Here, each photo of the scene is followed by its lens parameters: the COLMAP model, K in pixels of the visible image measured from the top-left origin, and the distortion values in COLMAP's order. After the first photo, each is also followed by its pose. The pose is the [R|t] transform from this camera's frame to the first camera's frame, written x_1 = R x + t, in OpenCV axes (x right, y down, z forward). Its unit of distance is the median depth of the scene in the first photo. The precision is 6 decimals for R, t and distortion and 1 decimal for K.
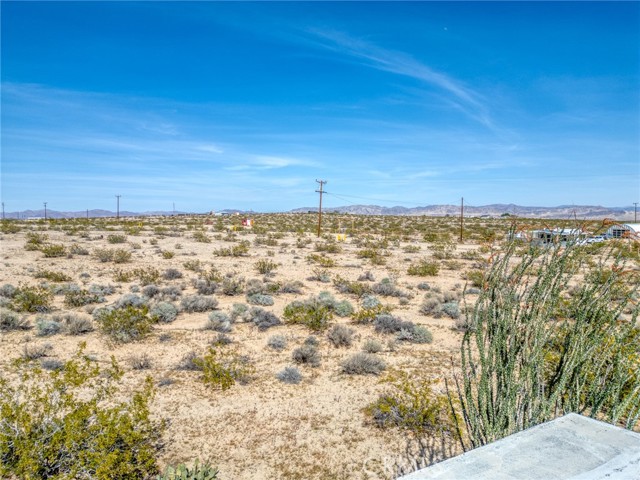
lens RADIAL K [[446.7, 0, 315.4], [0, 446.7, 241.2], [0, 0, 1]] dist [0.052741, -0.036068]
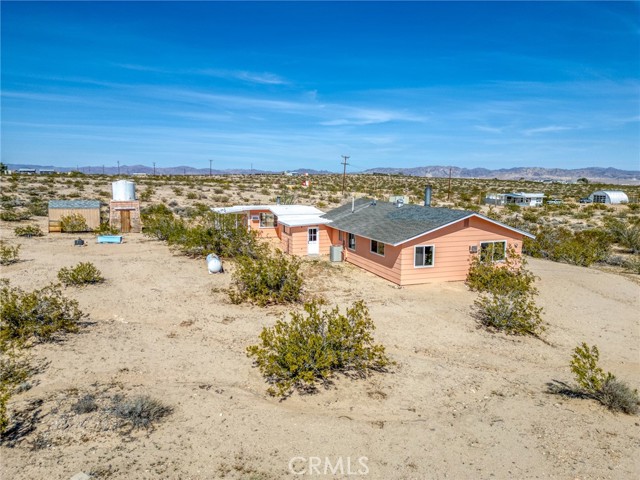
lens RADIAL K [[446.7, 0, 317.8], [0, 446.7, 241.5], [0, 0, 1]] dist [0.052741, -0.036068]
pose [[0.986848, 0.044288, -0.155466, 0.165991], [-0.030280, 0.995359, 0.091342, 0.014132], [0.158790, -0.085433, 0.983609, -0.505440]]
